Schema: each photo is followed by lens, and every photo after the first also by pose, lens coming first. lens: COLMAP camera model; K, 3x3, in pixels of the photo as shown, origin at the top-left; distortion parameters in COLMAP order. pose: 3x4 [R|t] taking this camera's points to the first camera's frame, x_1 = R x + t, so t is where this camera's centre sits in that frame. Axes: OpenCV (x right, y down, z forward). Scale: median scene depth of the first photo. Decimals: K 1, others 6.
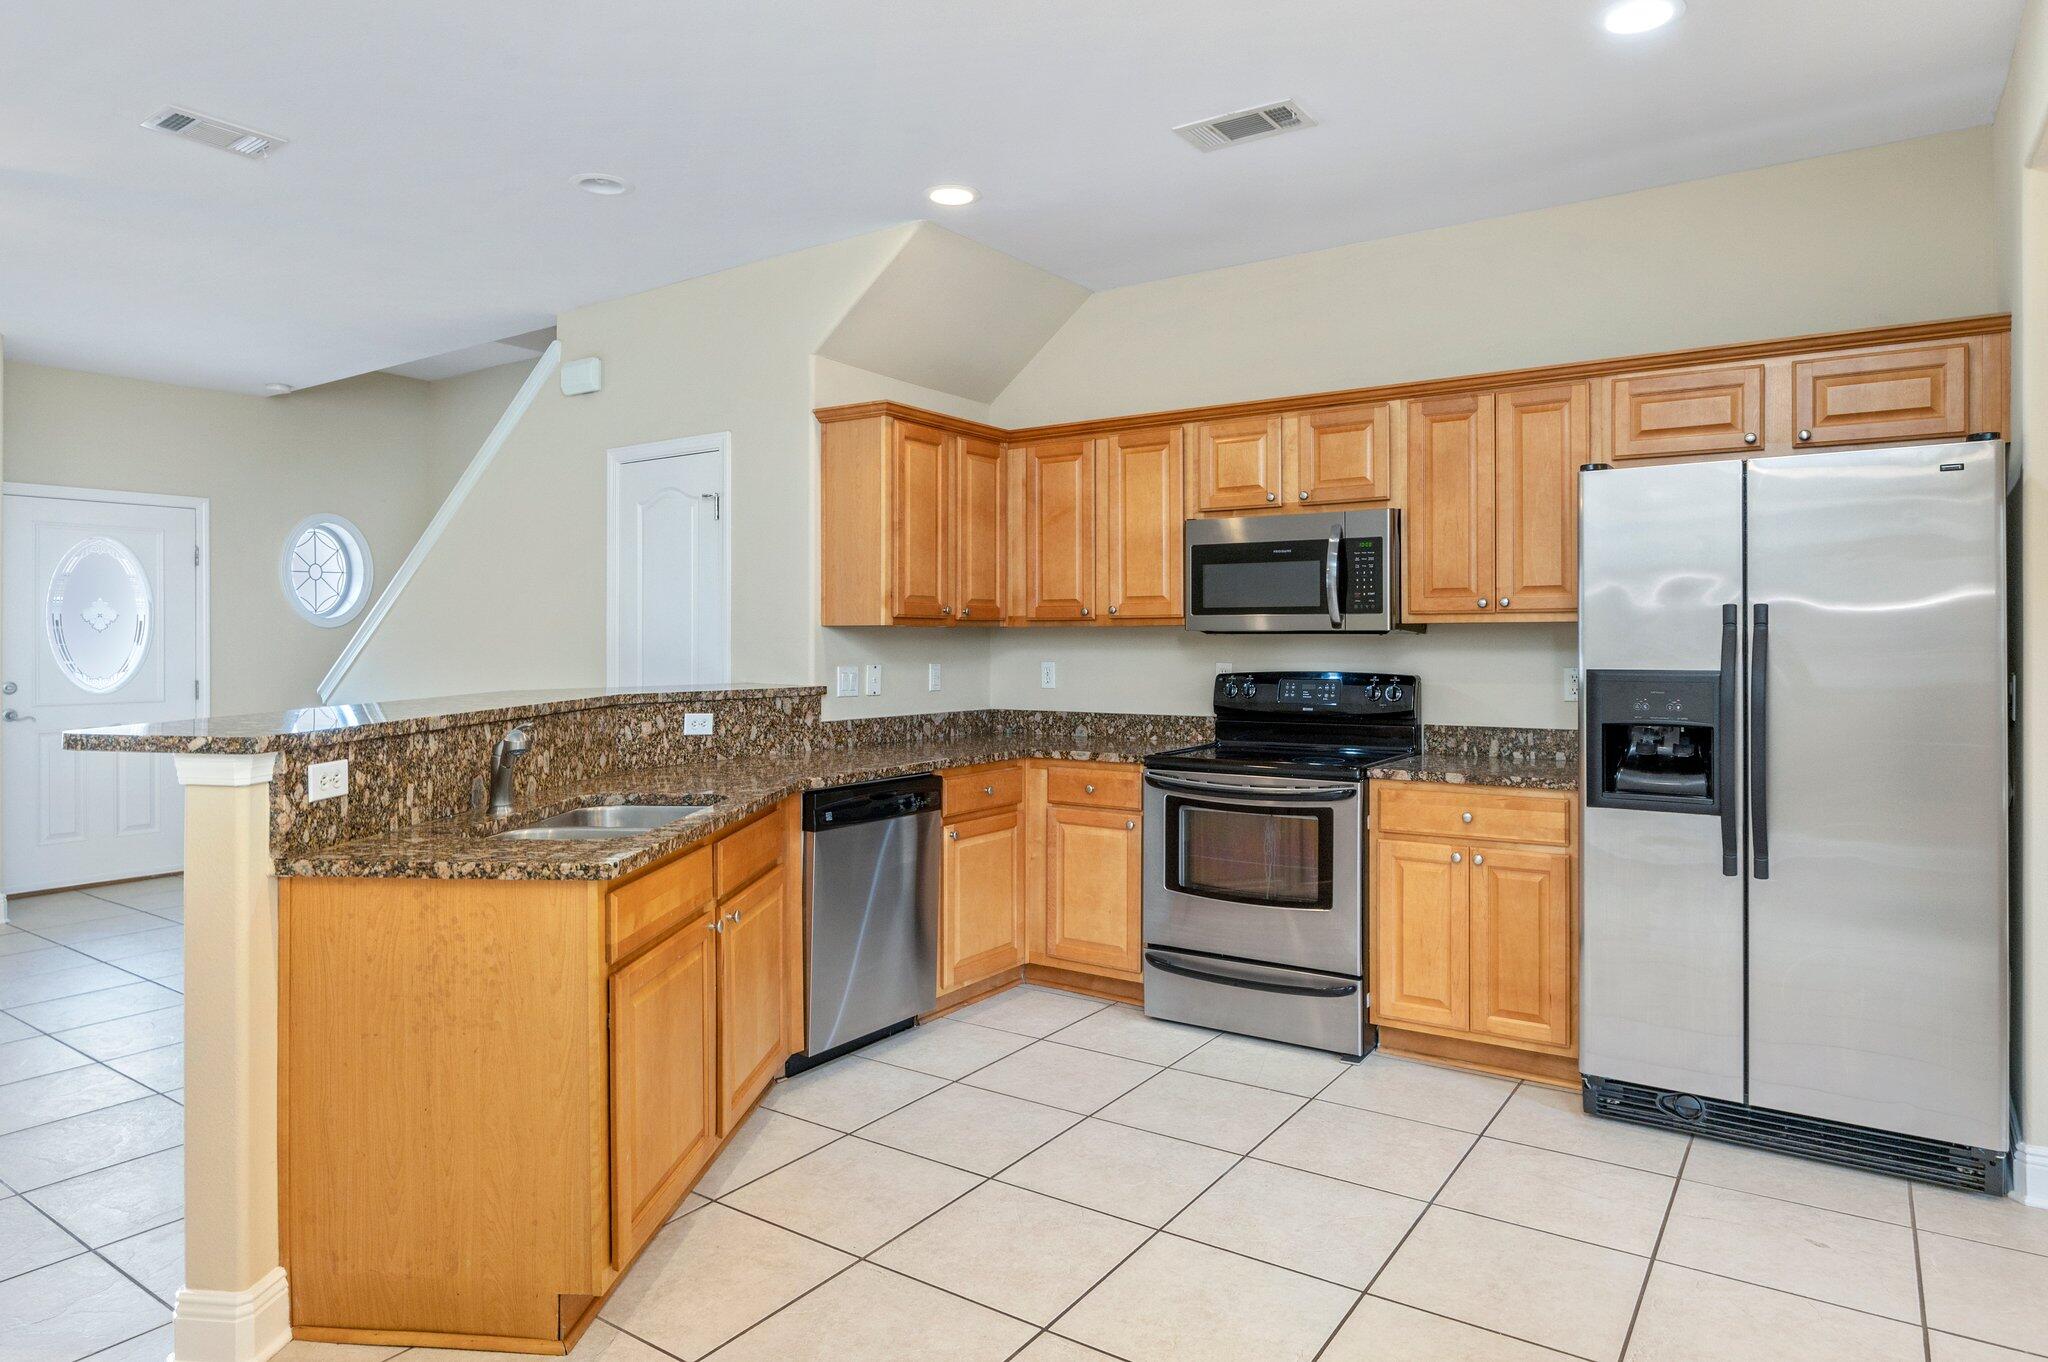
lens RADIAL K [[1219.4, 0, 1011.2], [0, 1219.4, 639.8], [0, 0, 1]] dist [-0.030873, 0.000099]
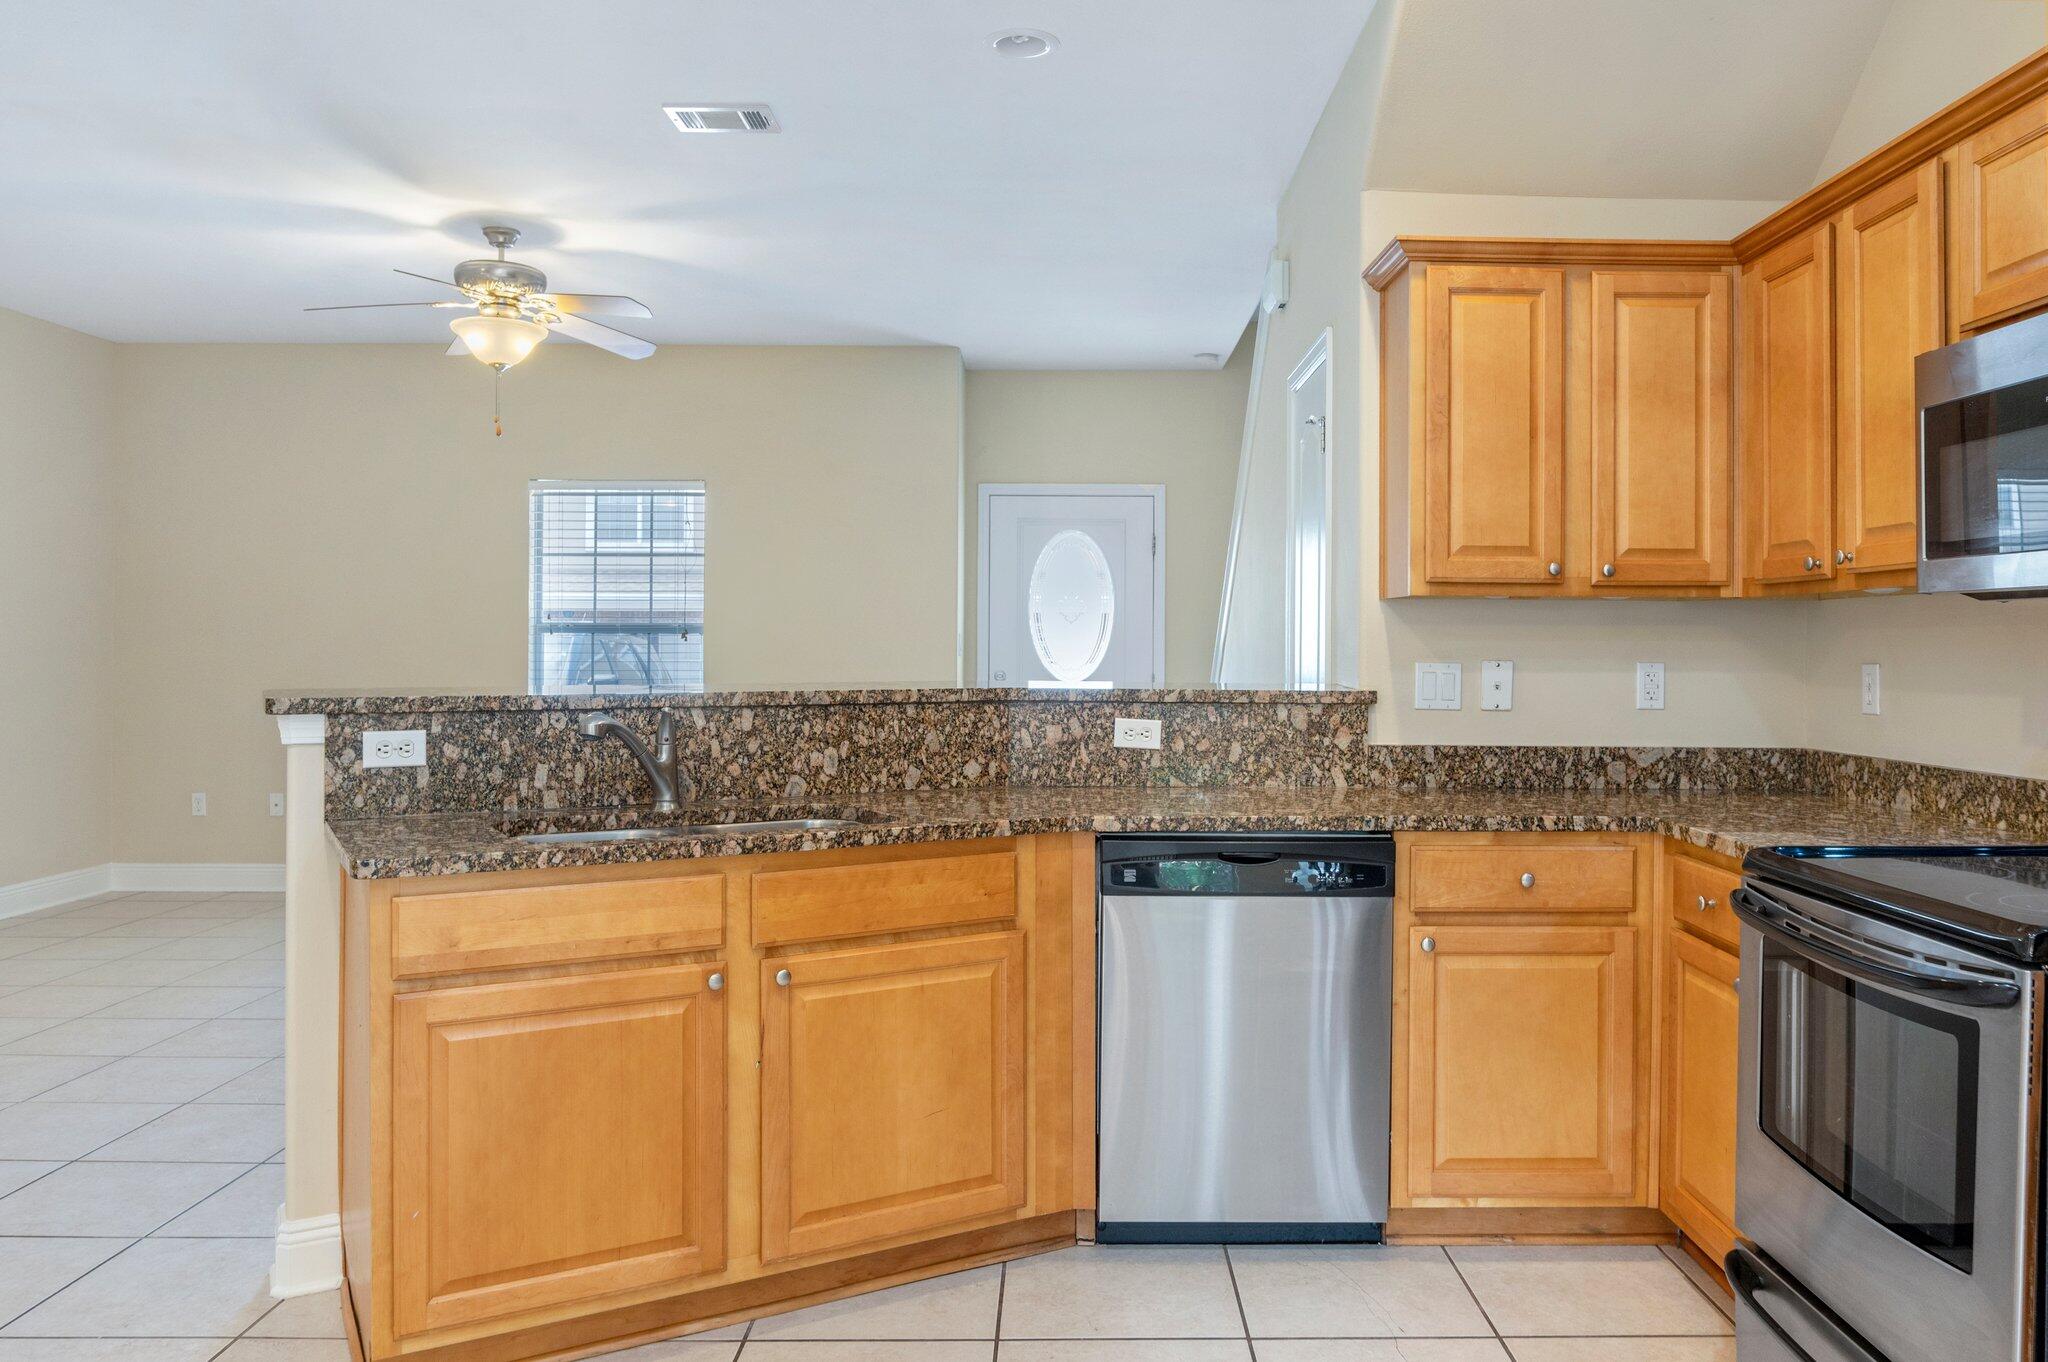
lens RADIAL K [[1521.0, 0, 1137.0], [0, 1521.0, 649.7], [0, 0, 1]] dist [-0.018718, 0.003208]
pose [[0.579463, 0.006845, -0.814970, 0.467808], [-0.007094, 0.999969, 0.003355, 0.014979], [0.814967, 0.003838, 0.579494, 0.447571]]
